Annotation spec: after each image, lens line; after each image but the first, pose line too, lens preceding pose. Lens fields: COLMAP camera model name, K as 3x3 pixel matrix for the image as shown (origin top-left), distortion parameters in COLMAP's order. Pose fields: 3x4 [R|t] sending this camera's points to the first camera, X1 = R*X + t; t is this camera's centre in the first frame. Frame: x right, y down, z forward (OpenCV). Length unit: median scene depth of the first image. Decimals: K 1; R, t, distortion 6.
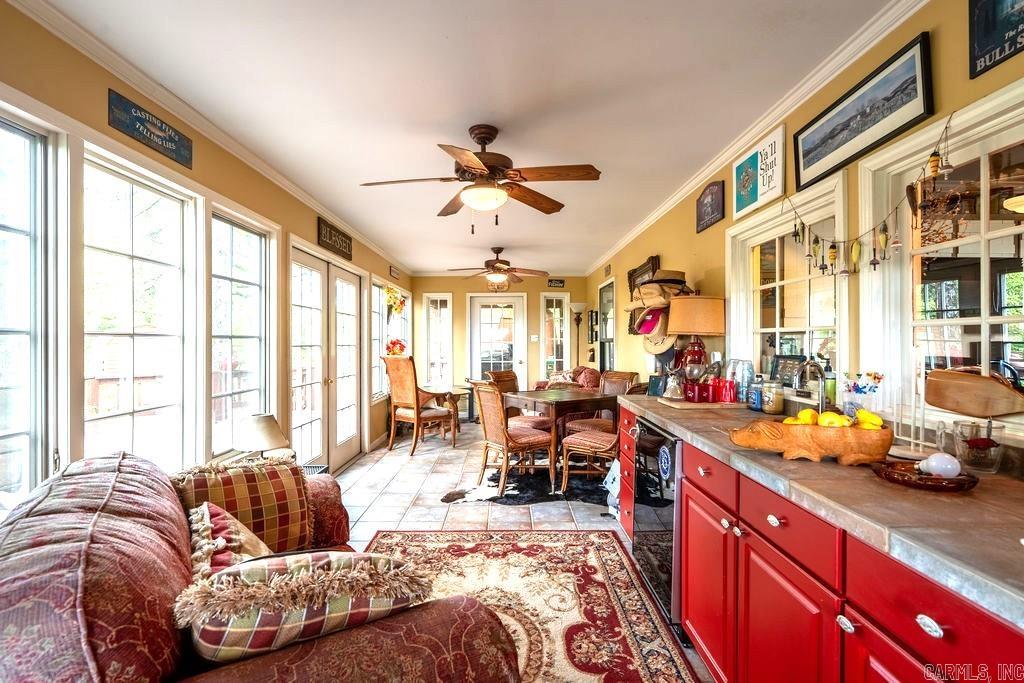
lens RADIAL K [[455.5, 0, 510.9], [0, 455.5, 340.1], [0, 0, 1]] dist [-0.002767, 0.001705]
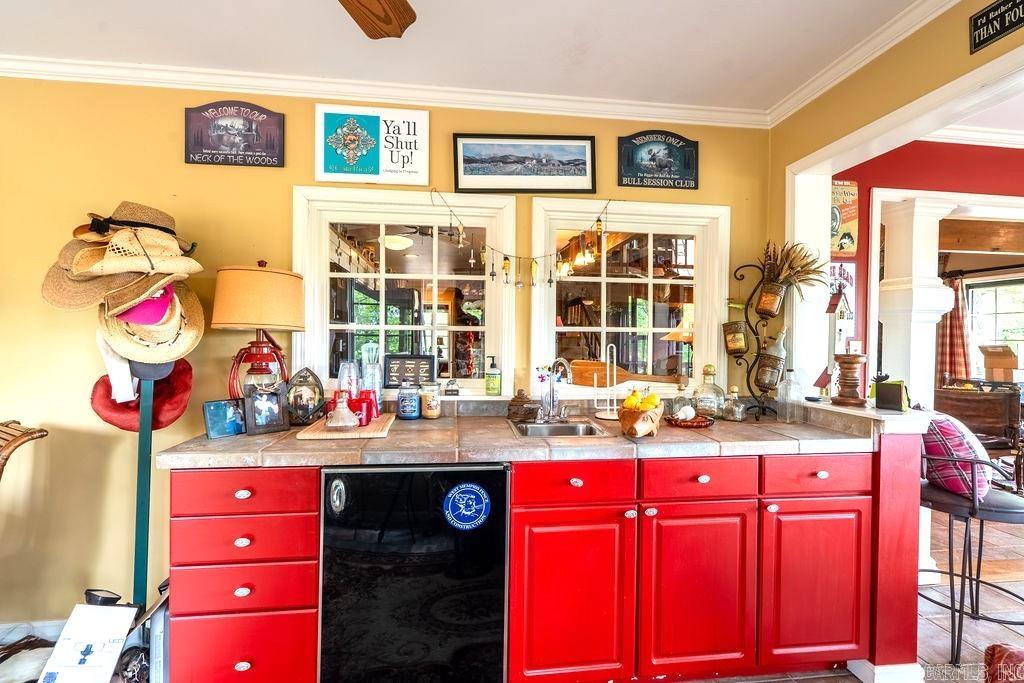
lens RADIAL K [[455.5, 0, 512.3], [0, 455.5, 341.3], [0, 0, 1]] dist [-0.002767, 0.001705]
pose [[-0.113387, -0.006407, 0.993530, -0.435149], [-0.008261, 0.999951, 0.005506, -0.004437], [-0.993517, -0.007584, -0.113434, 1.116705]]
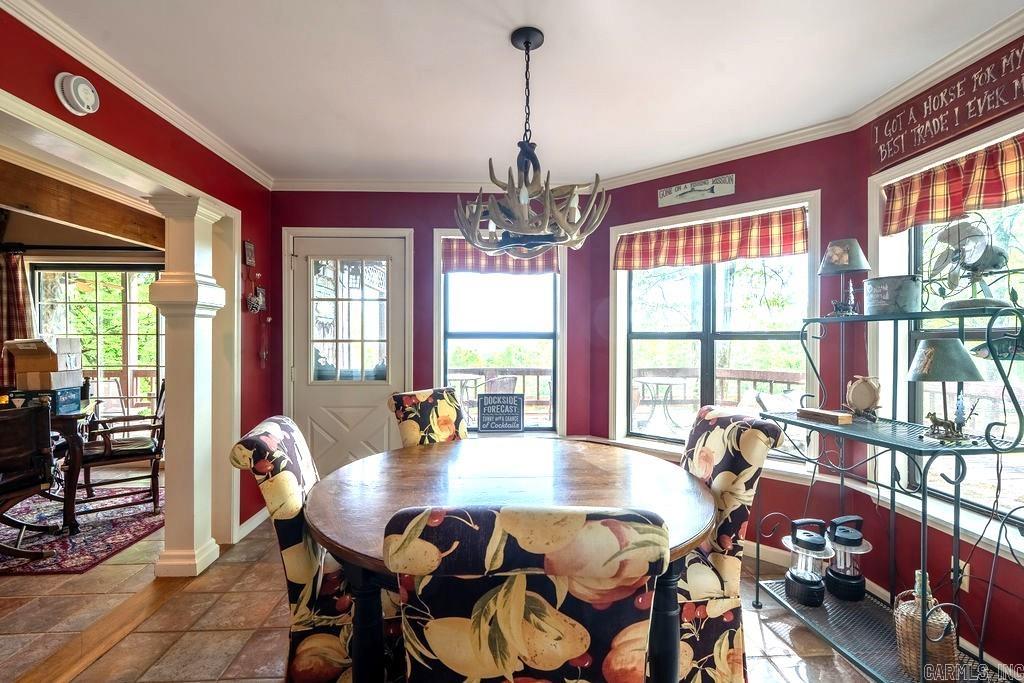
lens RADIAL K [[455.5, 0, 511.8], [0, 455.5, 341.4], [0, 0, 1]] dist [-0.002767, 0.001705]
pose [[-0.998477, 0.001017, -0.055163, -0.240448], [0.000782, 0.999991, 0.004277, 0.000862], [0.055167, 0.004227, -0.998468, 0.574998]]
